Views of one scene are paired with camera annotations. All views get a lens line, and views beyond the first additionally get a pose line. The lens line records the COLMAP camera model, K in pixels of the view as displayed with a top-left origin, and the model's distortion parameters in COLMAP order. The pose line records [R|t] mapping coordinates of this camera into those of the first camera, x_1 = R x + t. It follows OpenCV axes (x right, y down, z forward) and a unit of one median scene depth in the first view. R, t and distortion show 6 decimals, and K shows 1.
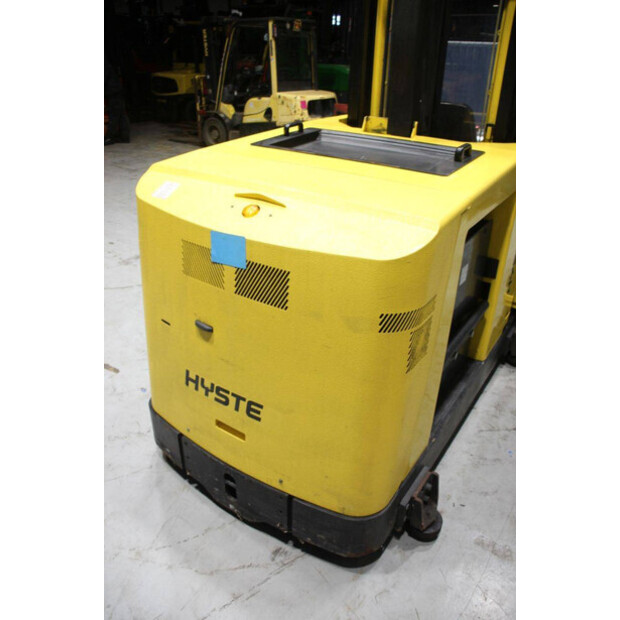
lens RADIAL K [[507.6, 0, 310.0], [0, 507.6, 310.0], [0, 0, 1]] dist [-0.171450, 0.145123]
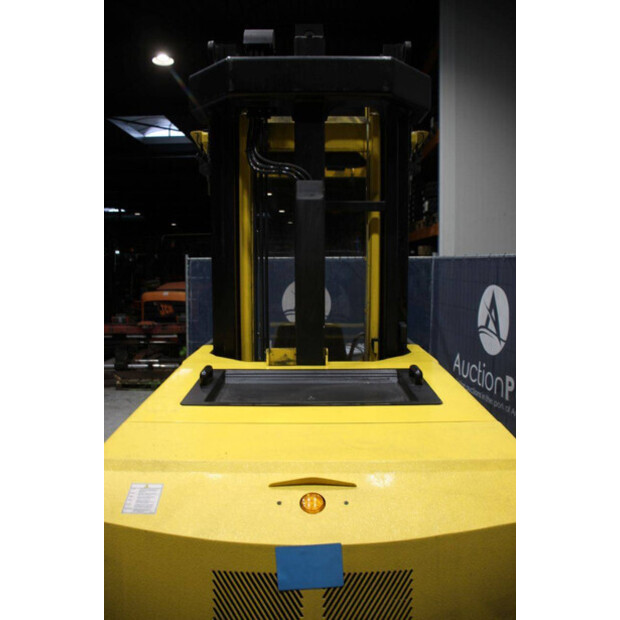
lens RADIAL K [[507.6, 0, 310.0], [0, 507.6, 310.0], [0, 0, 1]] dist [-0.171450, 0.145123]
pose [[0.827100, -0.082042, 0.556035, -0.314253], [0.286605, 0.912569, -0.291676, -0.151462], [-0.483491, 0.400607, 0.778300, 0.192354]]
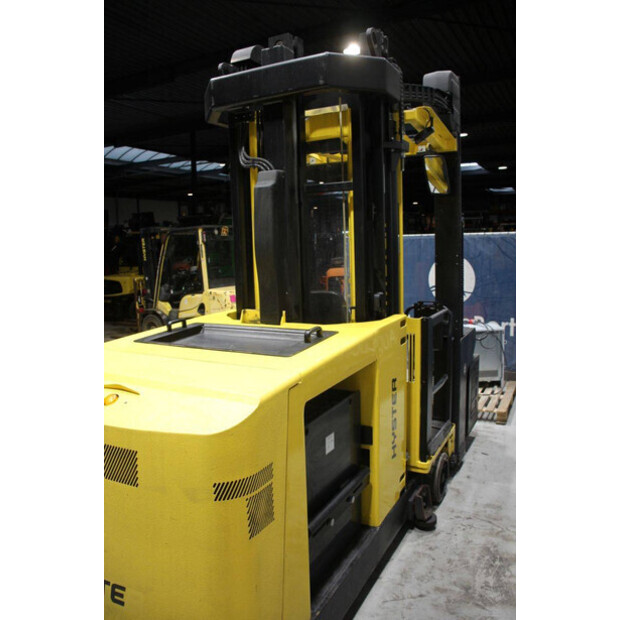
lens RADIAL K [[507.6, 0, 310.0], [0, 507.6, 310.0], [0, 0, 1]] dist [-0.171450, 0.145123]
pose [[0.993637, -0.066309, 0.091044, 0.149764], [0.094255, 0.932050, -0.349854, 0.028945], [-0.061659, 0.356209, 0.932370, -0.088084]]
